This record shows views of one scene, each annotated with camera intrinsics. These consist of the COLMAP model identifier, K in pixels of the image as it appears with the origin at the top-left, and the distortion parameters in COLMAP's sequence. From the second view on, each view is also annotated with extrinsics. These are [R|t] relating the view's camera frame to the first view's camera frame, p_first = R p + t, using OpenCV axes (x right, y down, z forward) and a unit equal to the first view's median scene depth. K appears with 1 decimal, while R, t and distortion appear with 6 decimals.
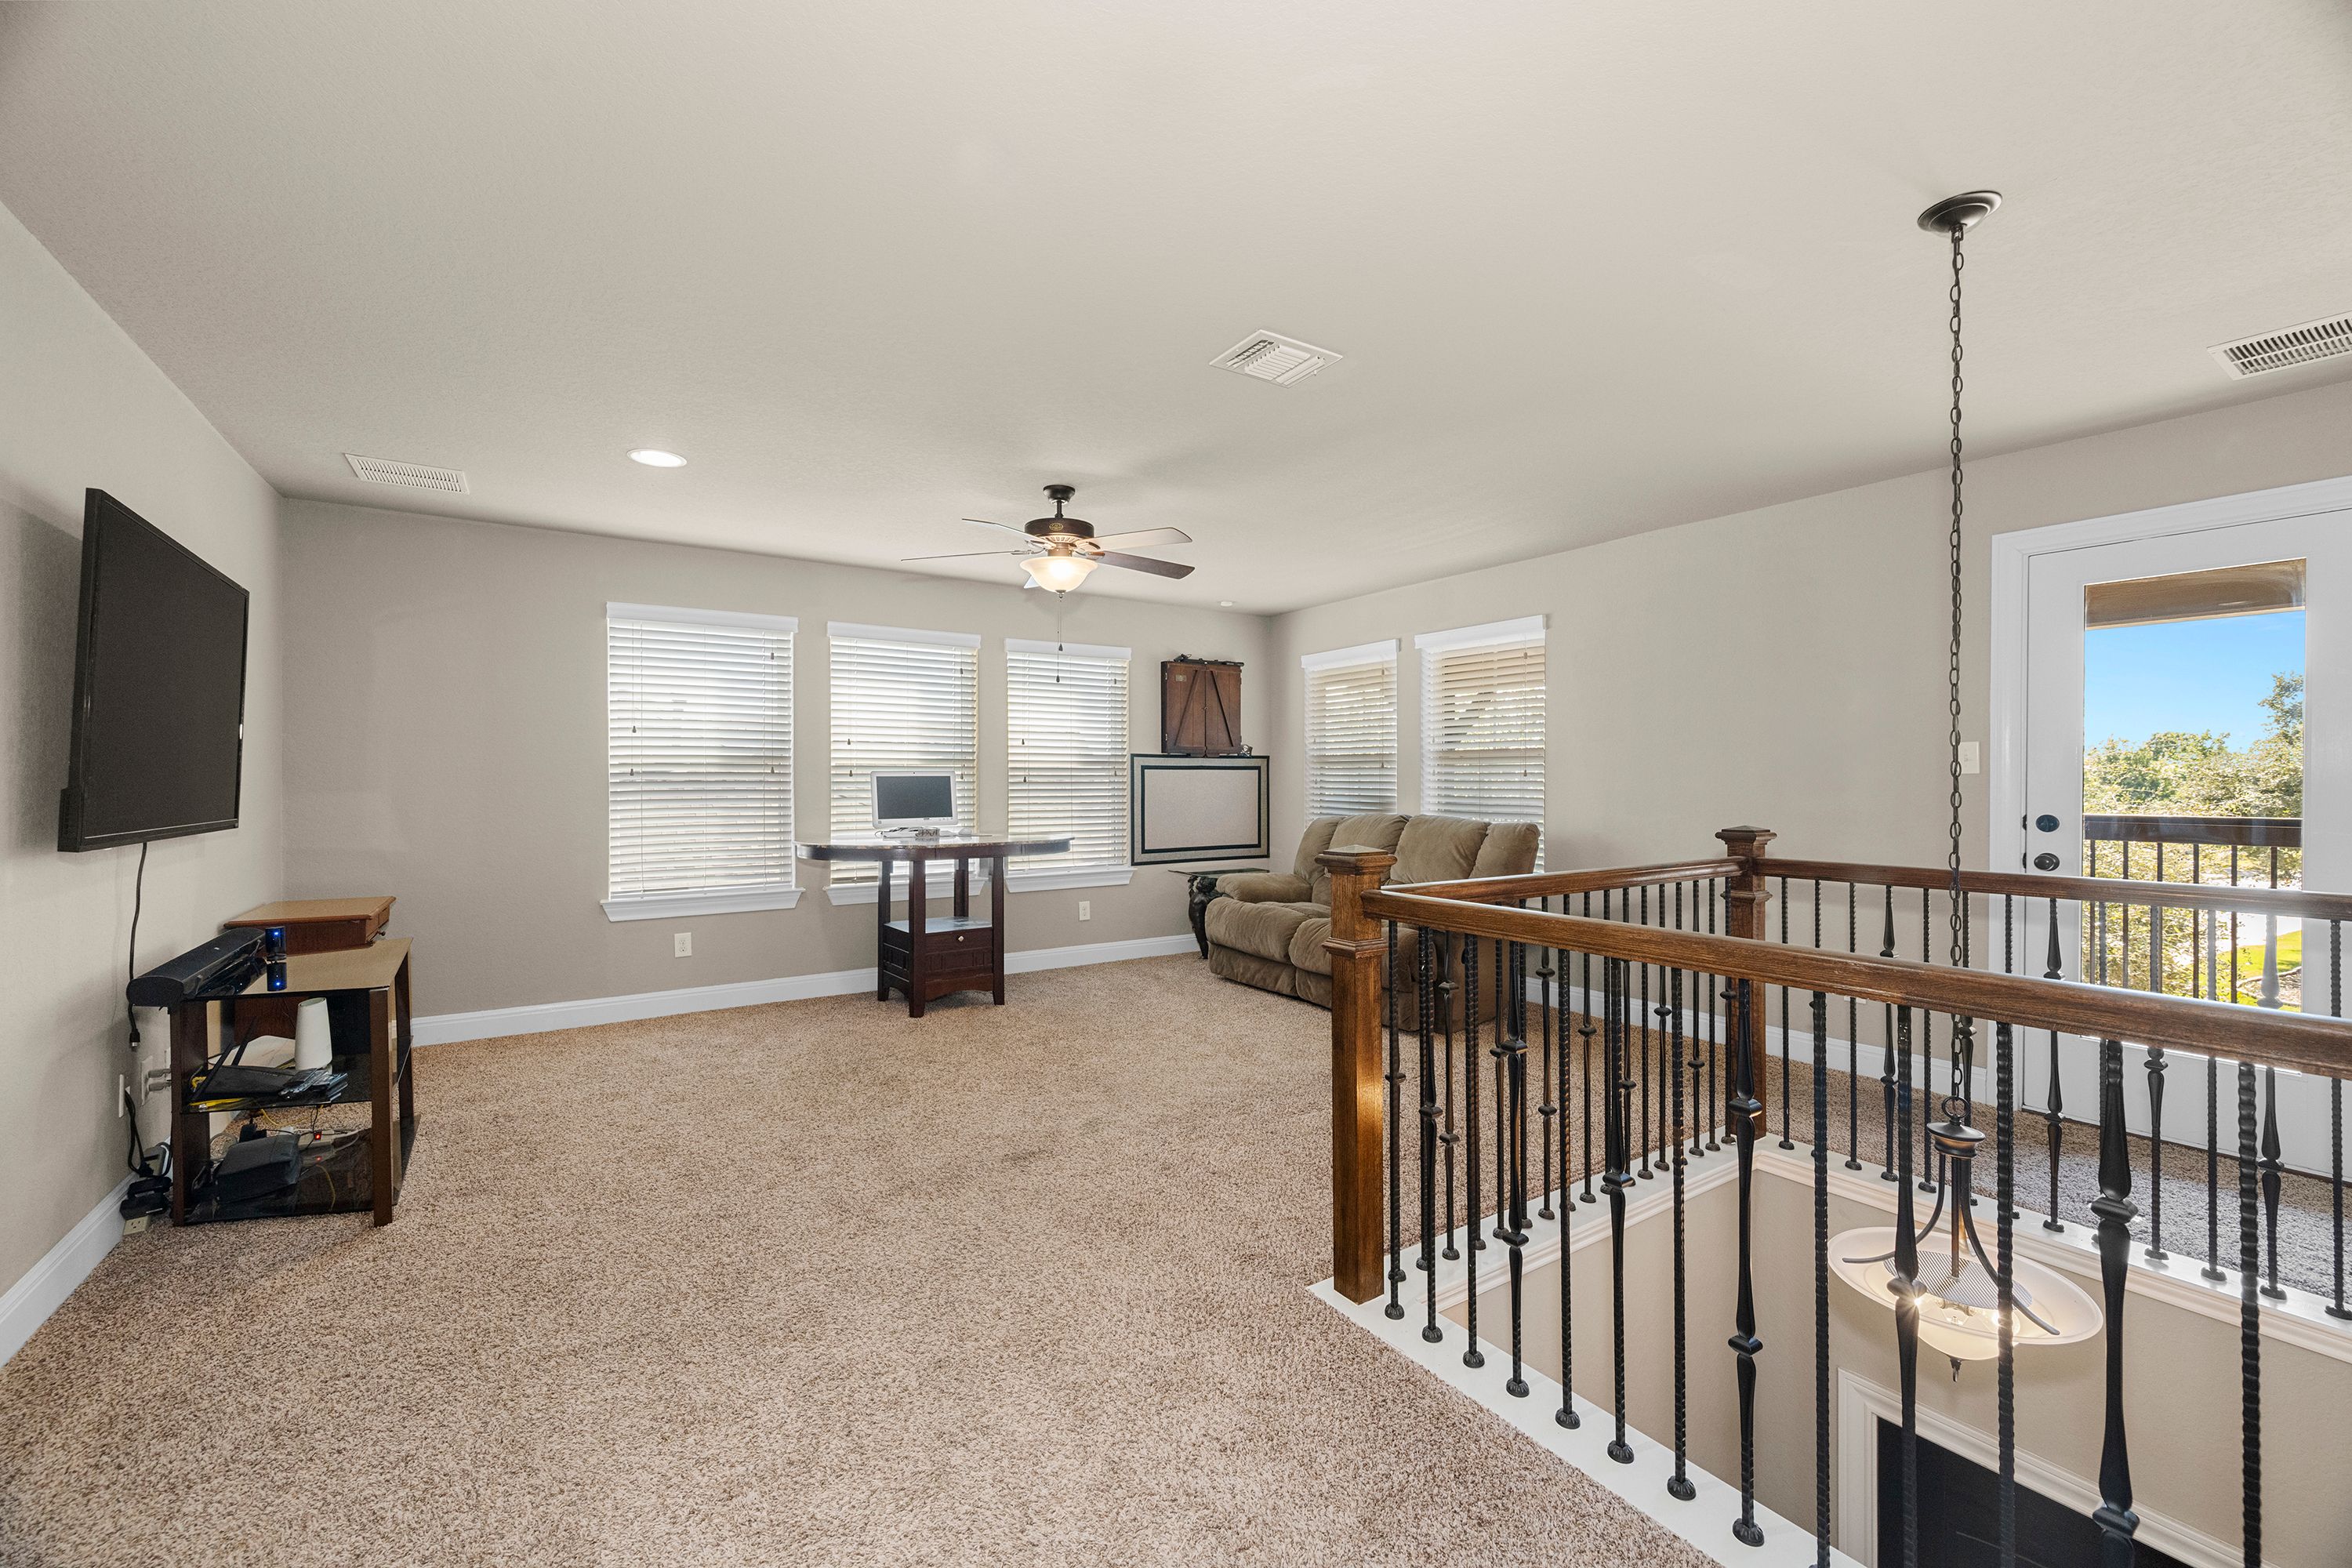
lens RADIAL K [[969.5, 0, 1193.6], [0, 969.5, 784.5], [0, 0, 1]] dist [-0.001705, 0.001144]
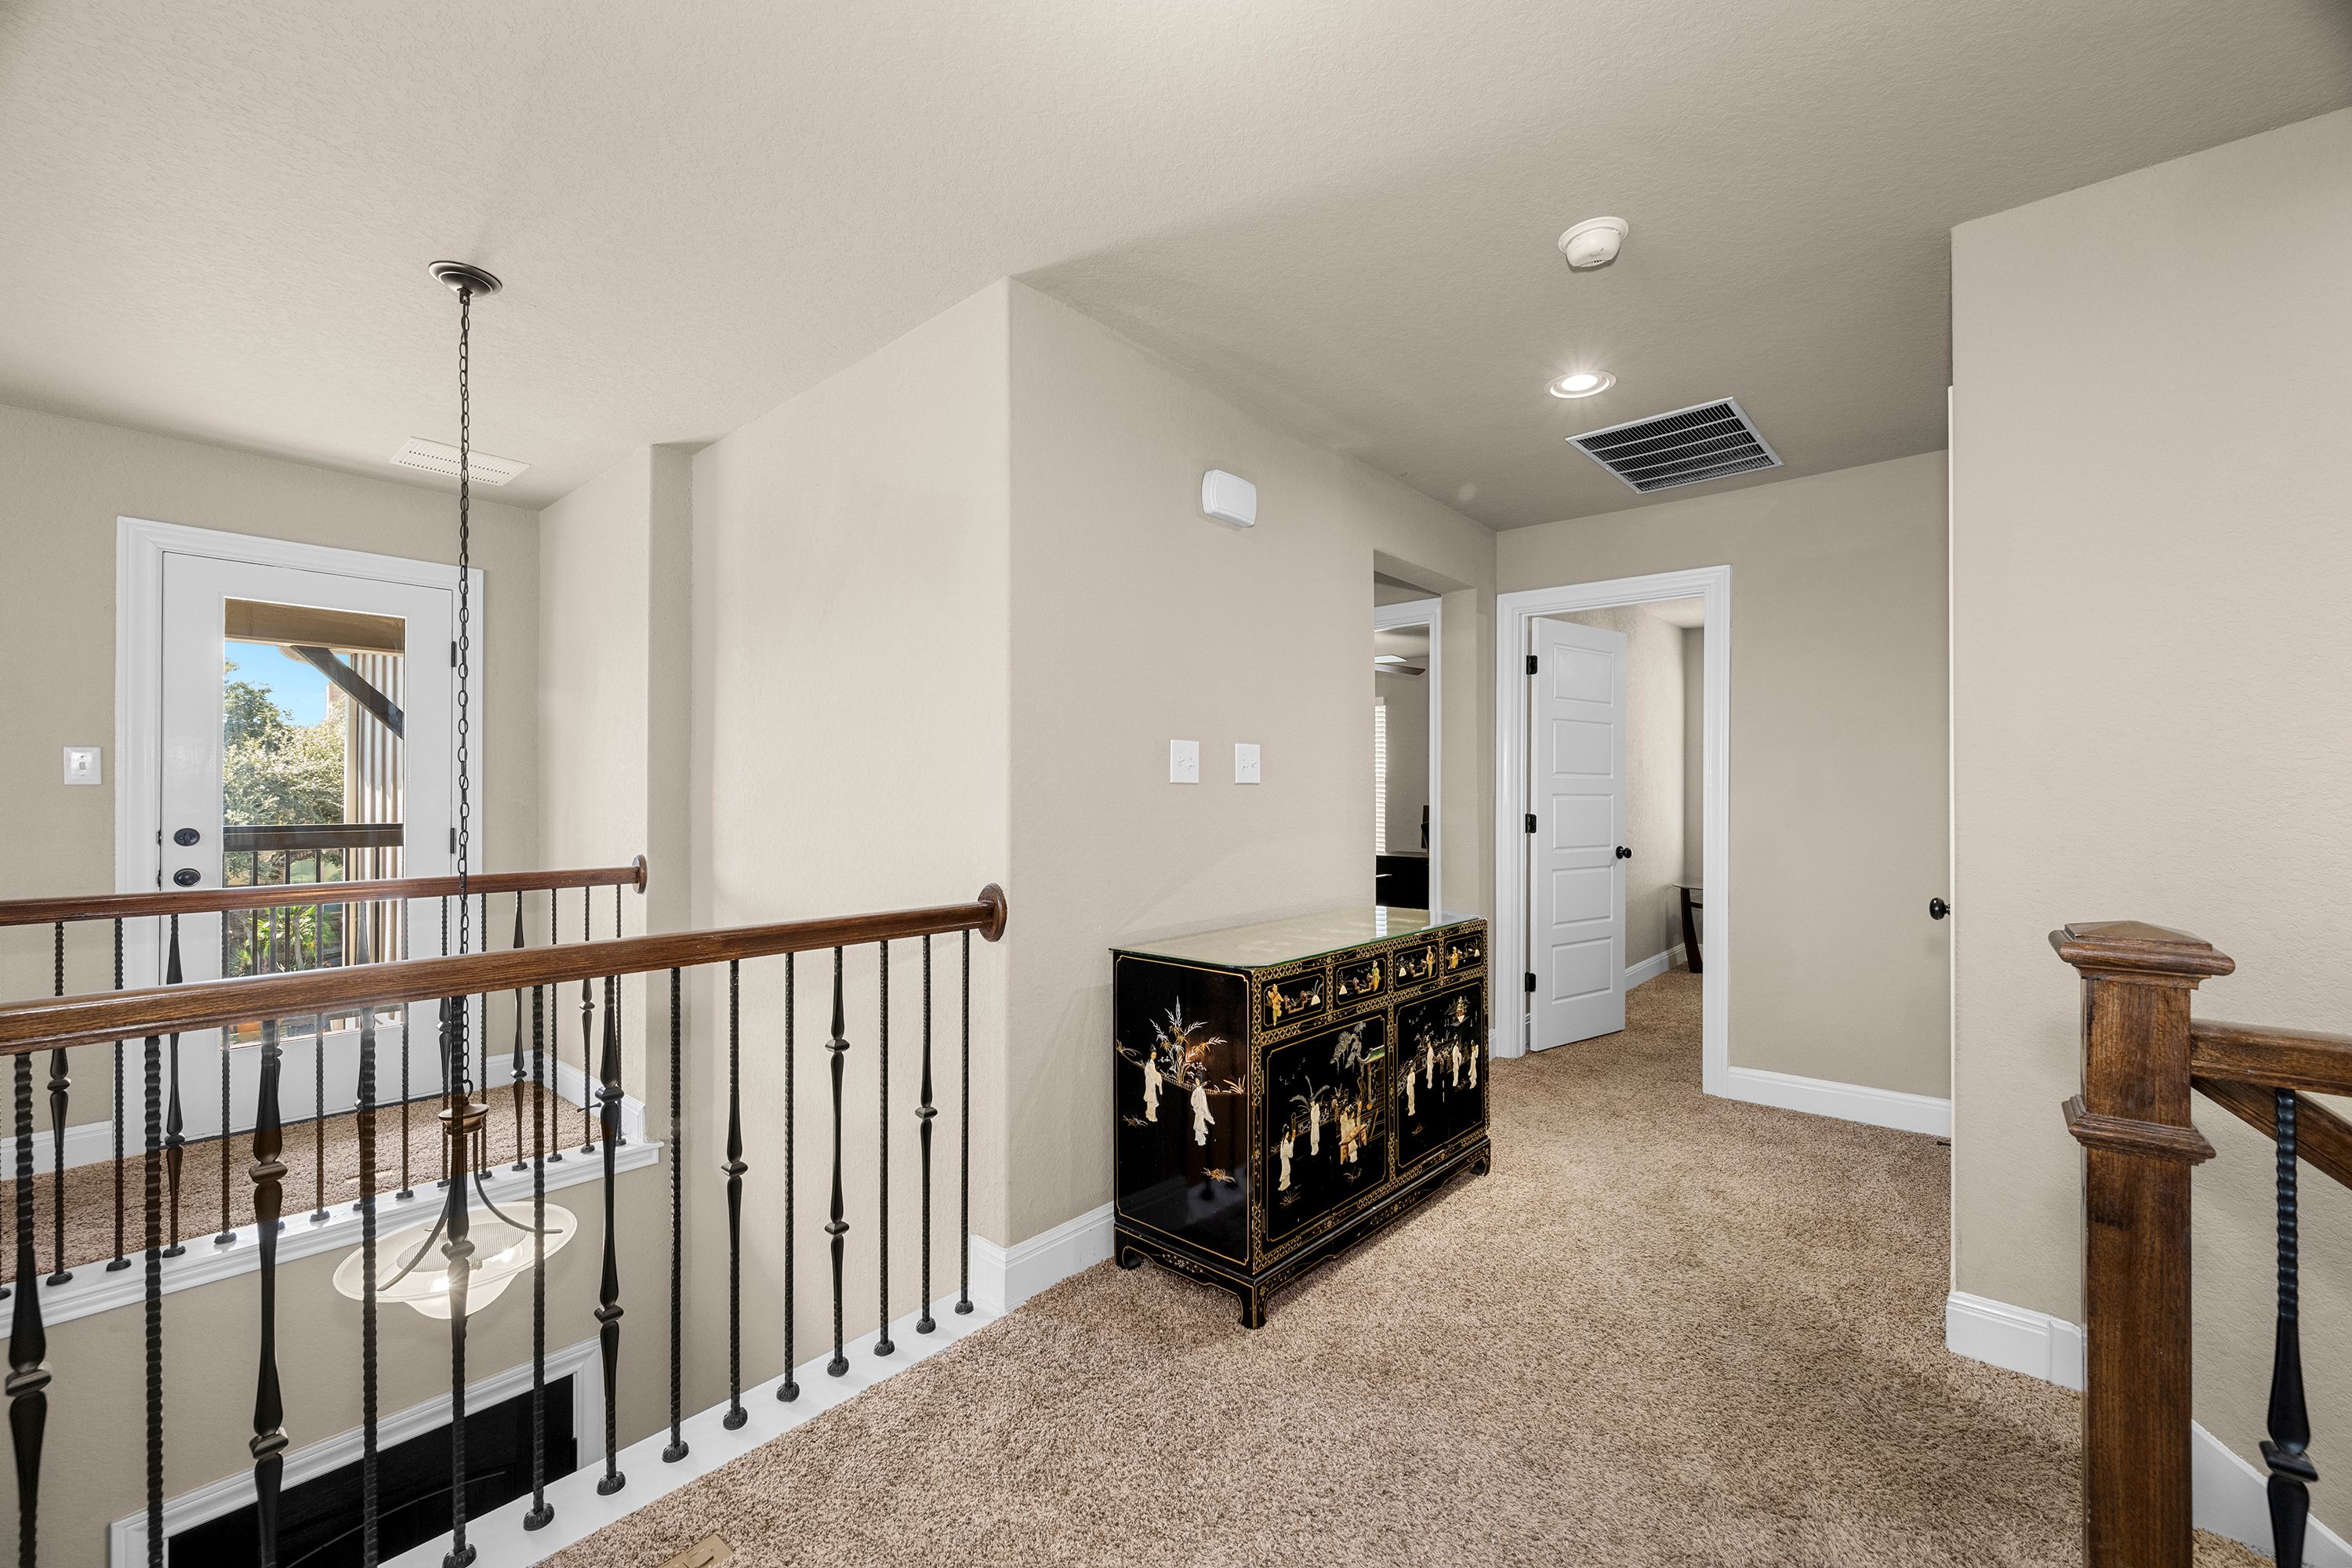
lens RADIAL K [[969.5, 0, 1162.2], [0, 969.5, 785.1], [0, 0, 1]] dist [-0.001705, 0.001144]
pose [[-0.231703, -0.001004, 0.972786, -0.272810], [0.005767, 0.999980, 0.002405, -0.007544], [-0.972770, 0.006167, -0.231693, 0.284170]]
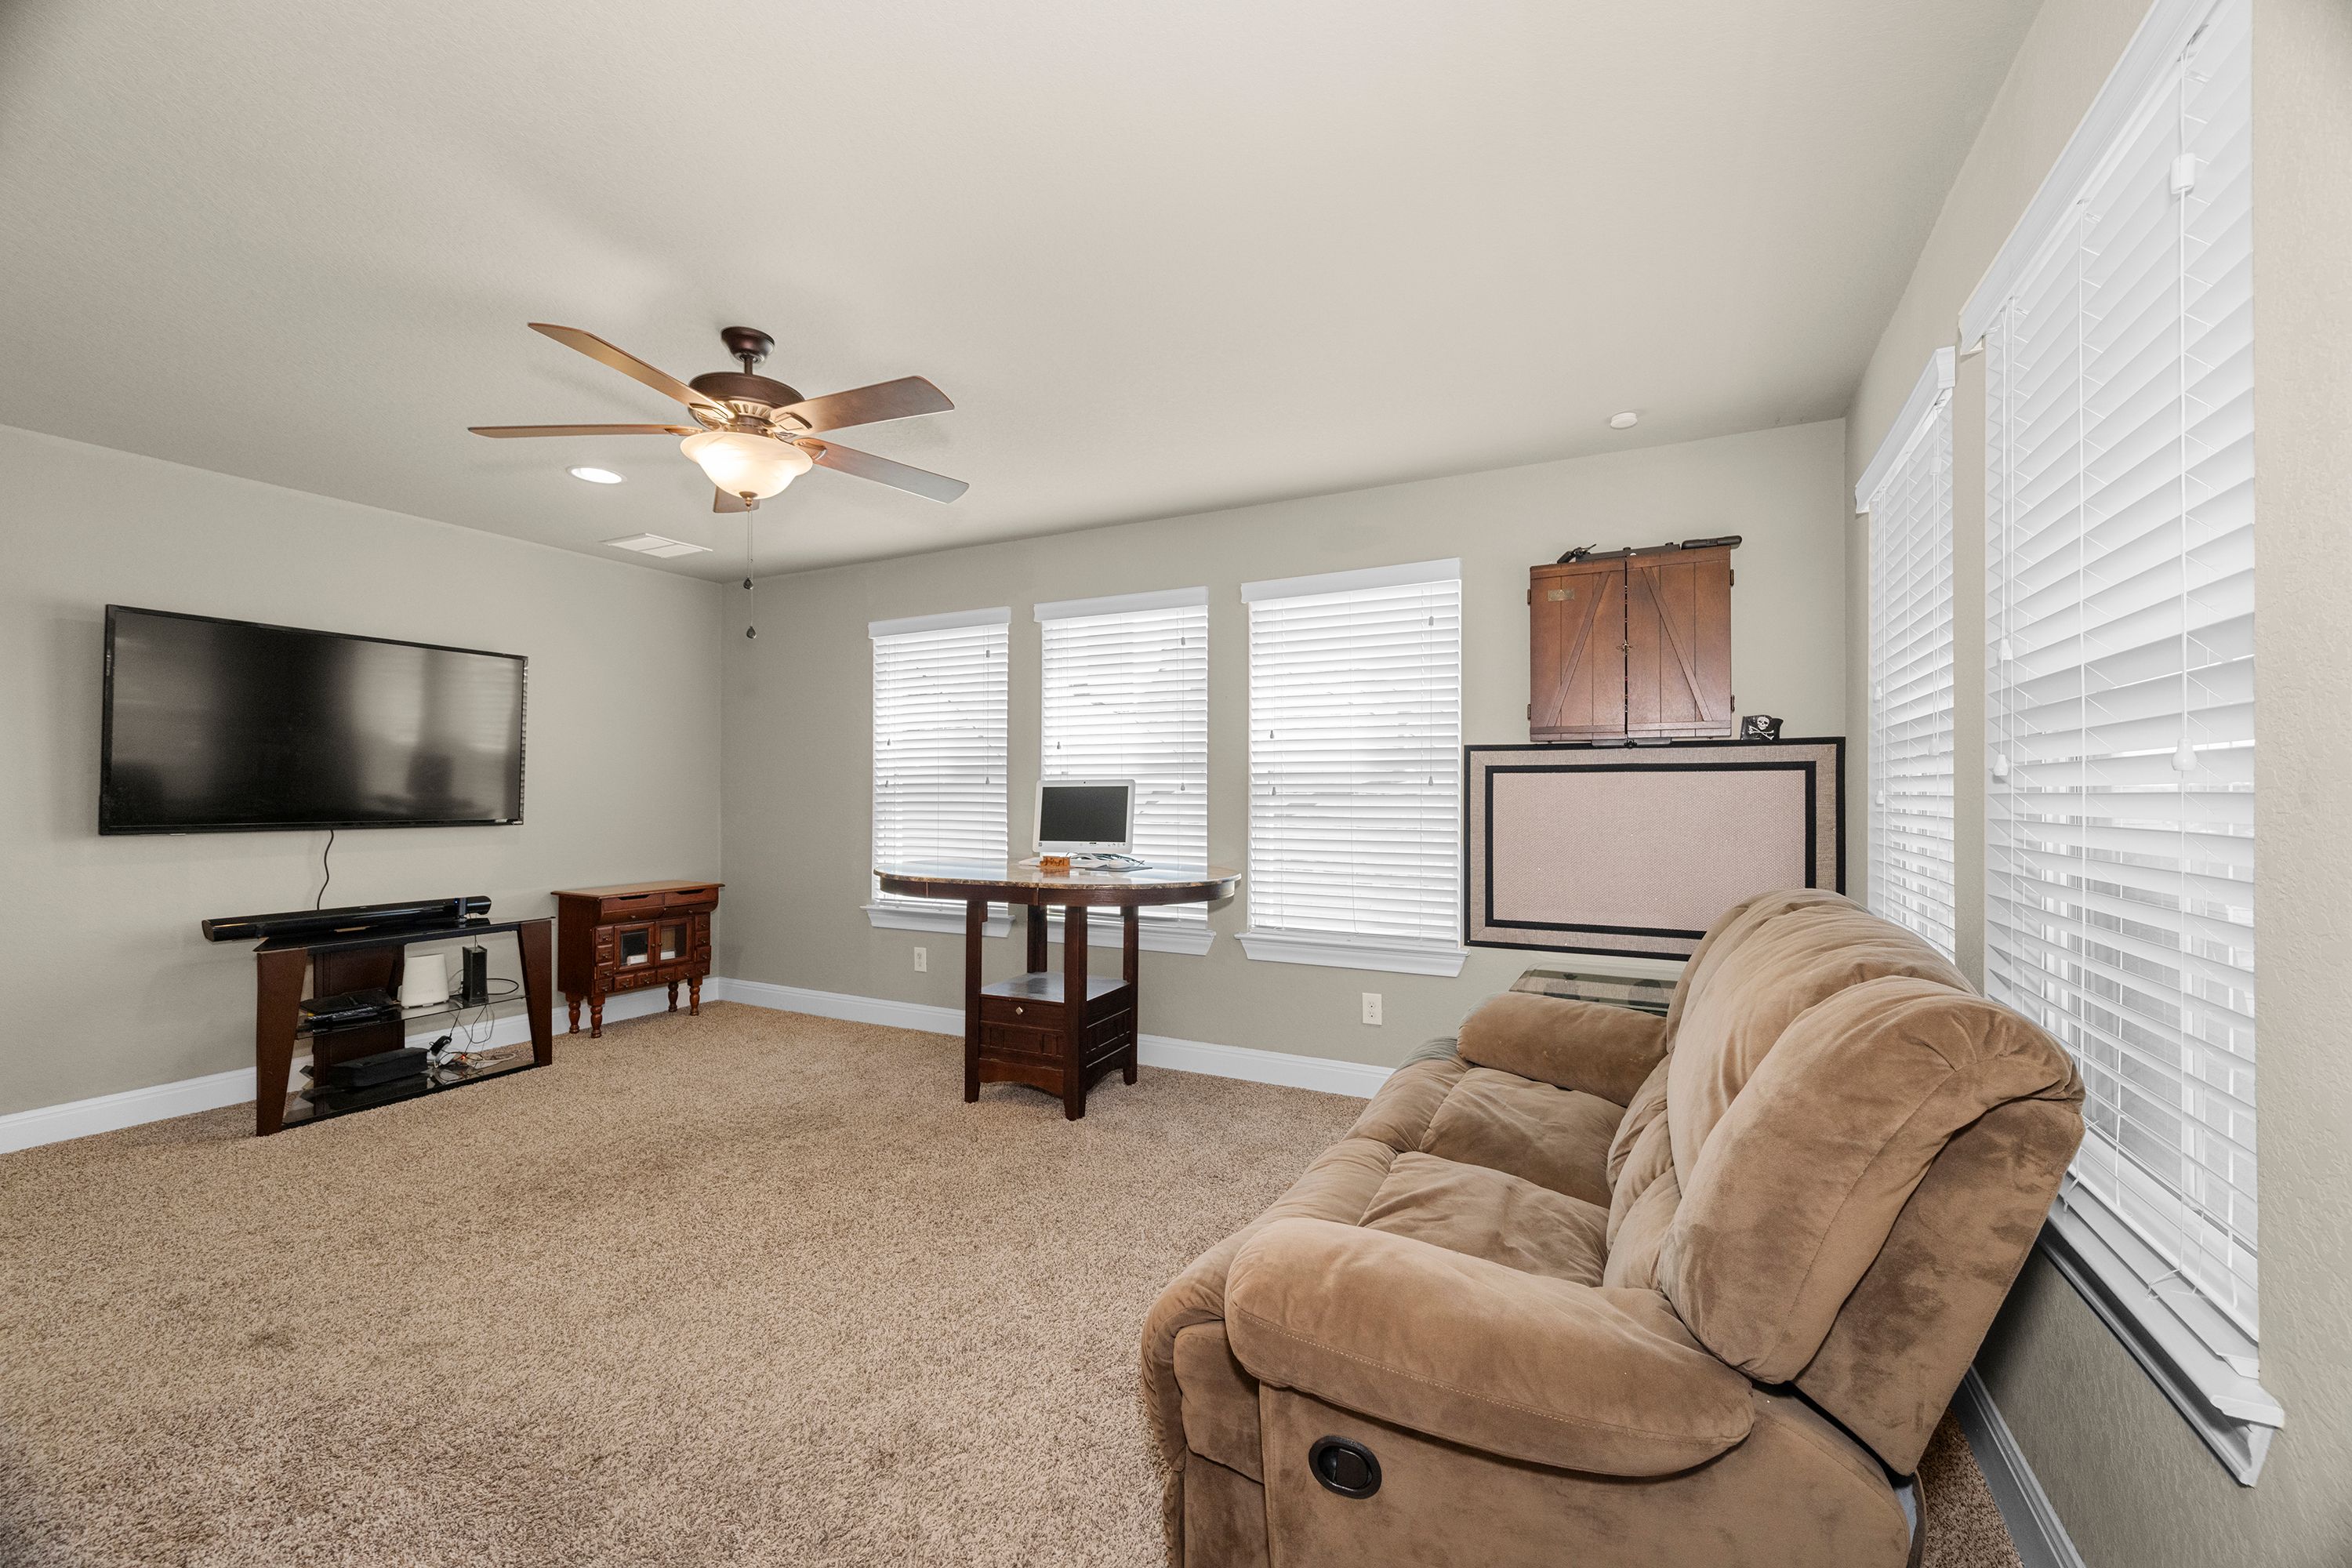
lens RADIAL K [[969.5, 0, 1179.5], [0, 969.5, 778.7], [0, 0, 1]] dist [-0.001705, 0.001144]
pose [[0.460032, -0.013268, -0.887803, 0.638531], [-0.006793, 0.999806, -0.018462, -0.001909], [0.887876, 0.014524, 0.459853, 1.067830]]
